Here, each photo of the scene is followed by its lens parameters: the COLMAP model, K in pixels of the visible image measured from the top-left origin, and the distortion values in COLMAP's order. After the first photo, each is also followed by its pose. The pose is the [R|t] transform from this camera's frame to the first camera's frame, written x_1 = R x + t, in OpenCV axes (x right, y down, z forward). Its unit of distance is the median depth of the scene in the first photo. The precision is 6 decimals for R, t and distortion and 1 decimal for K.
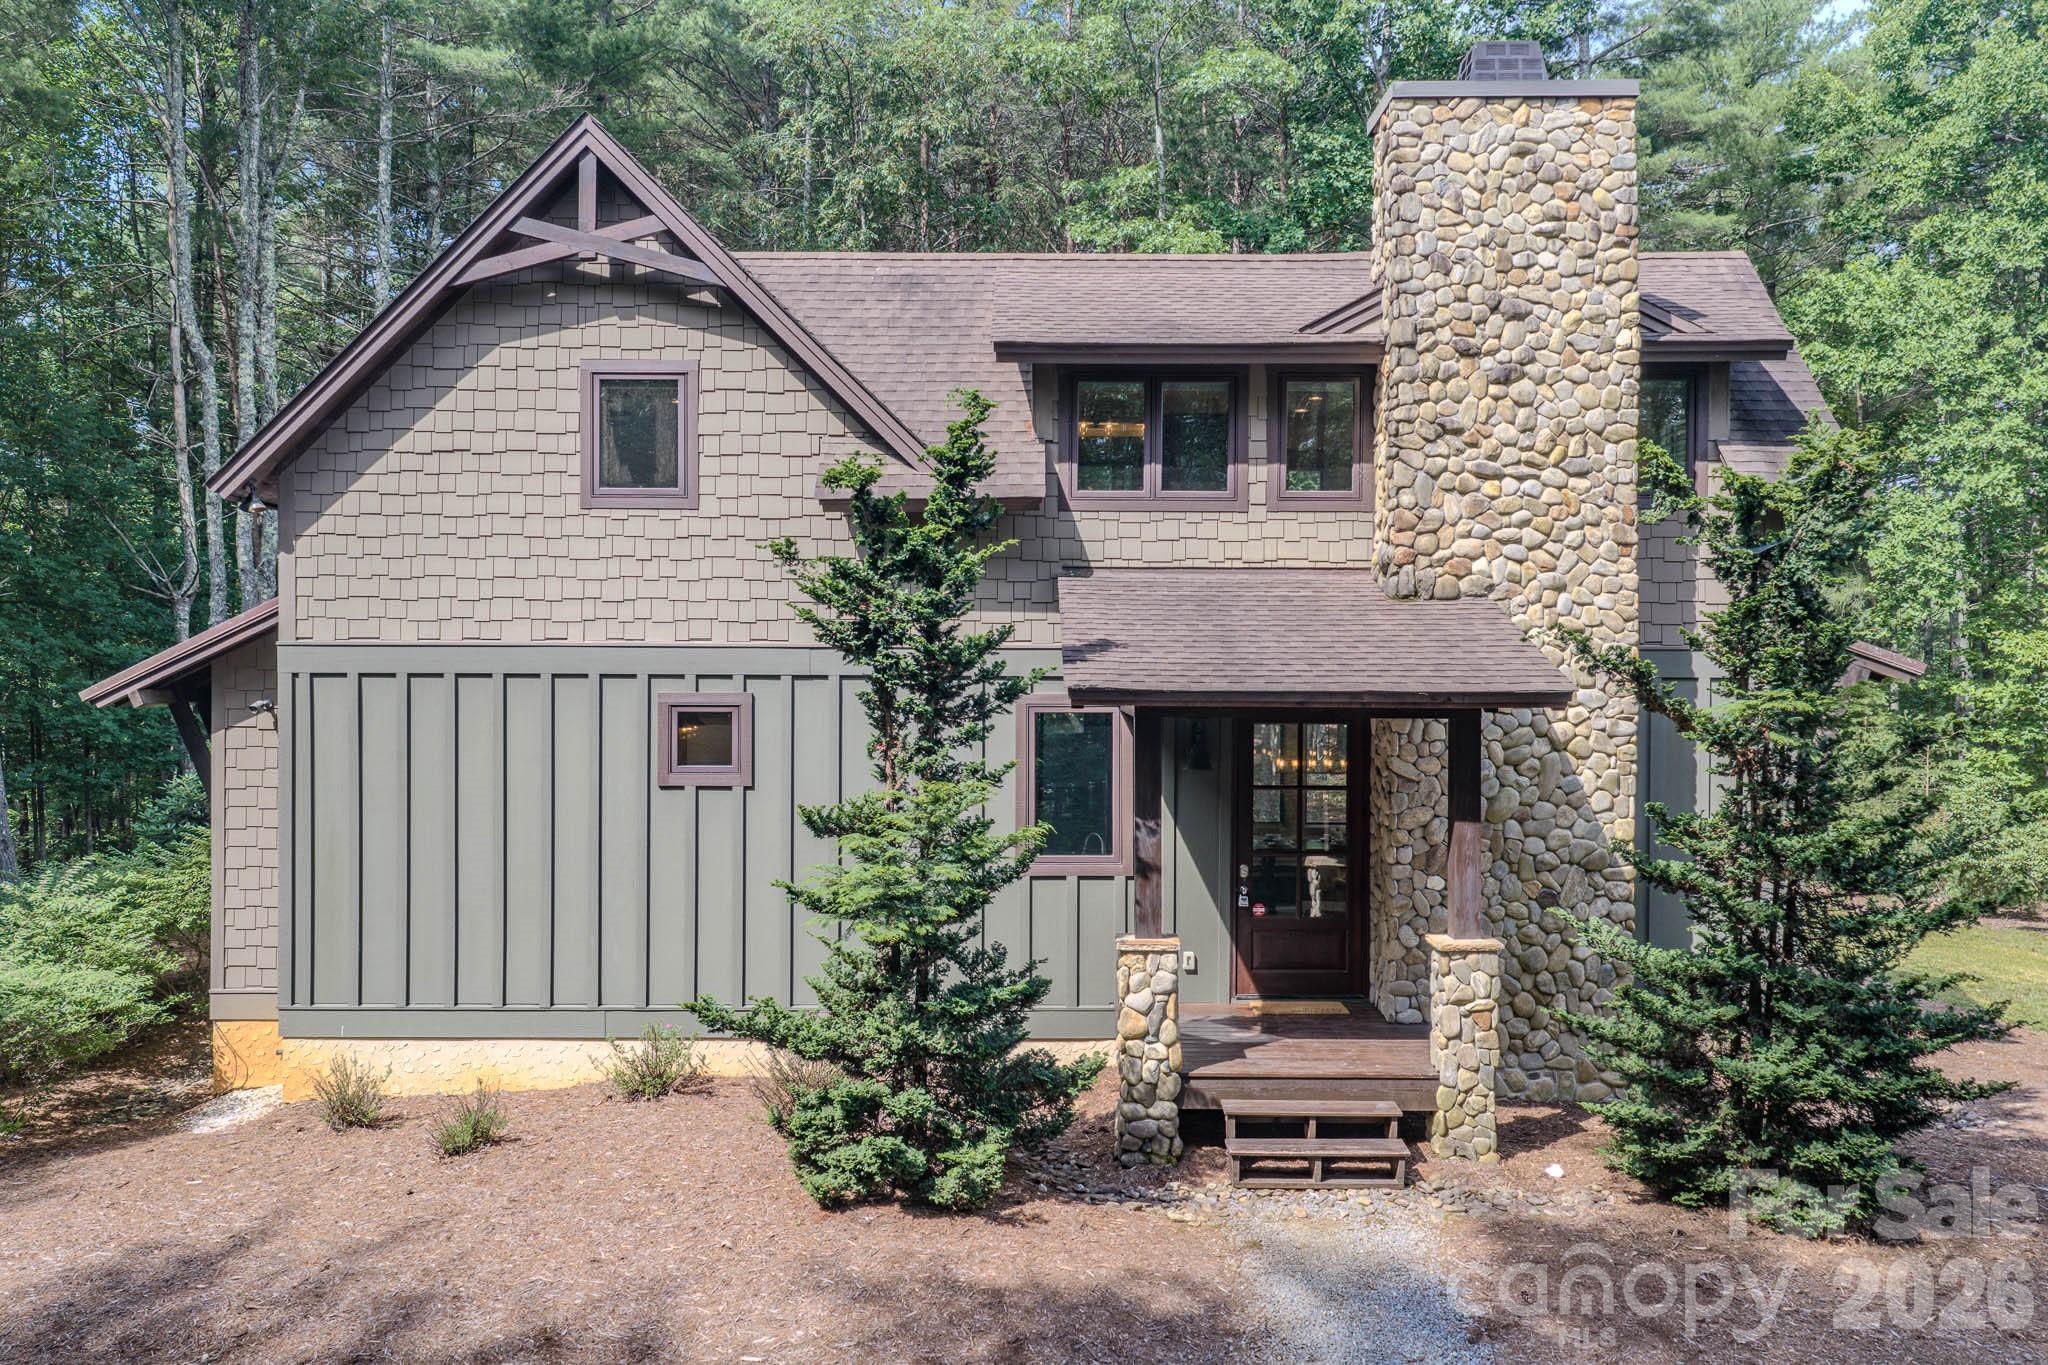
lens RADIAL K [[1666.9, 0, 1023.2], [0, 1666.9, 684.2], [0, 0, 1]] dist [0.014528, -0.015487]
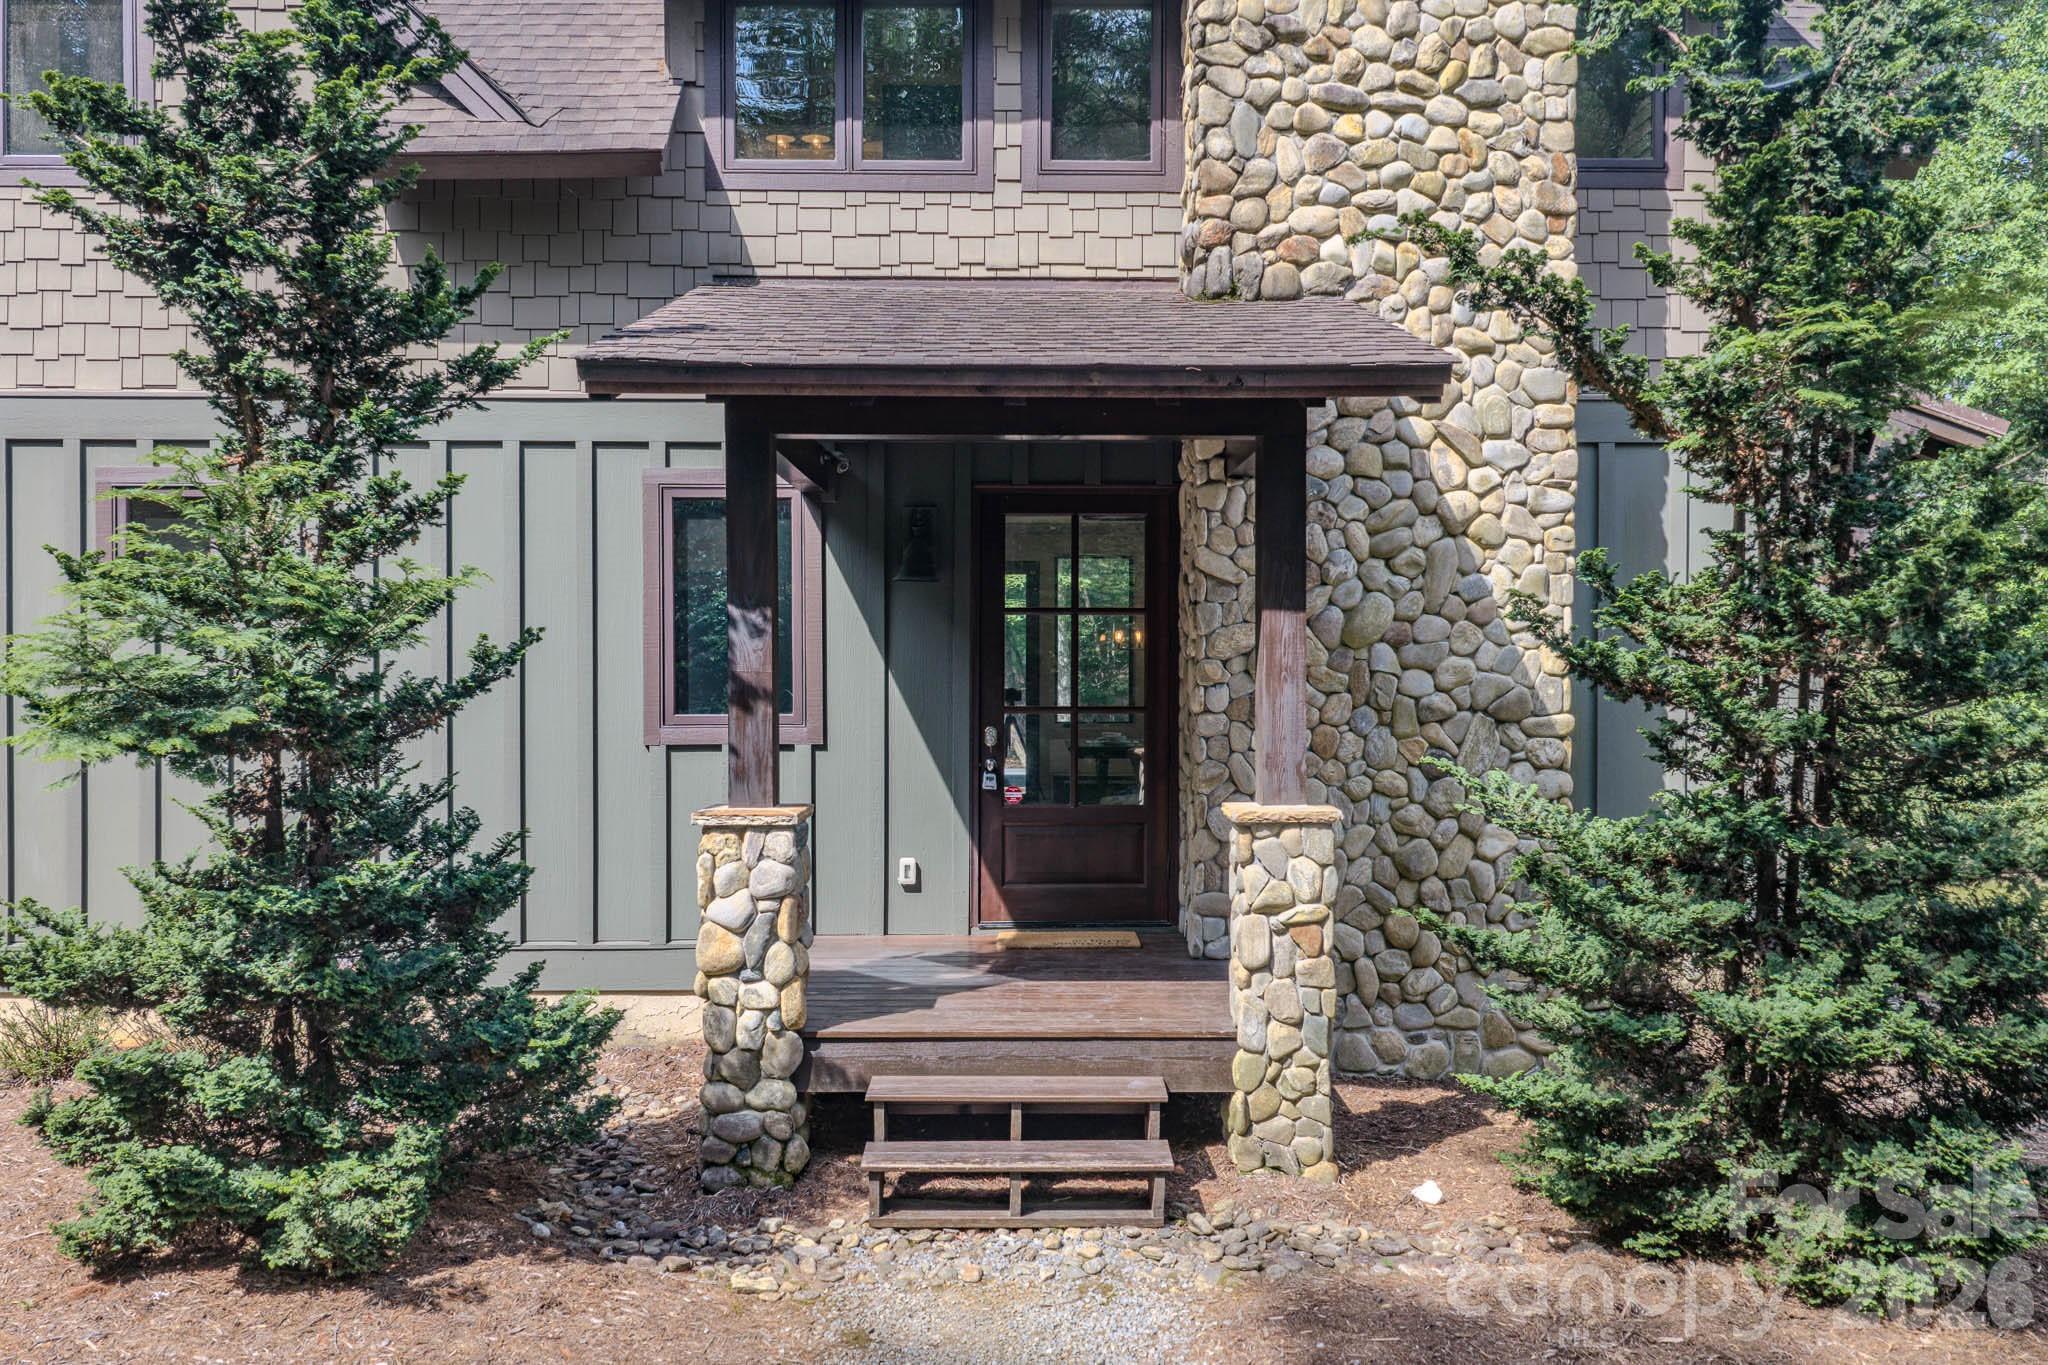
lens RADIAL K [[1666.9, 0, 1024.9], [0, 1666.9, 681.8], [0, 0, 1]] dist [0.014528, -0.015487]
pose [[0.999907, -0.002704, 0.013368, 0.165999], [0.002671, 0.999993, 0.002438, 0.107344], [-0.013374, -0.002402, 0.999908, 0.406079]]
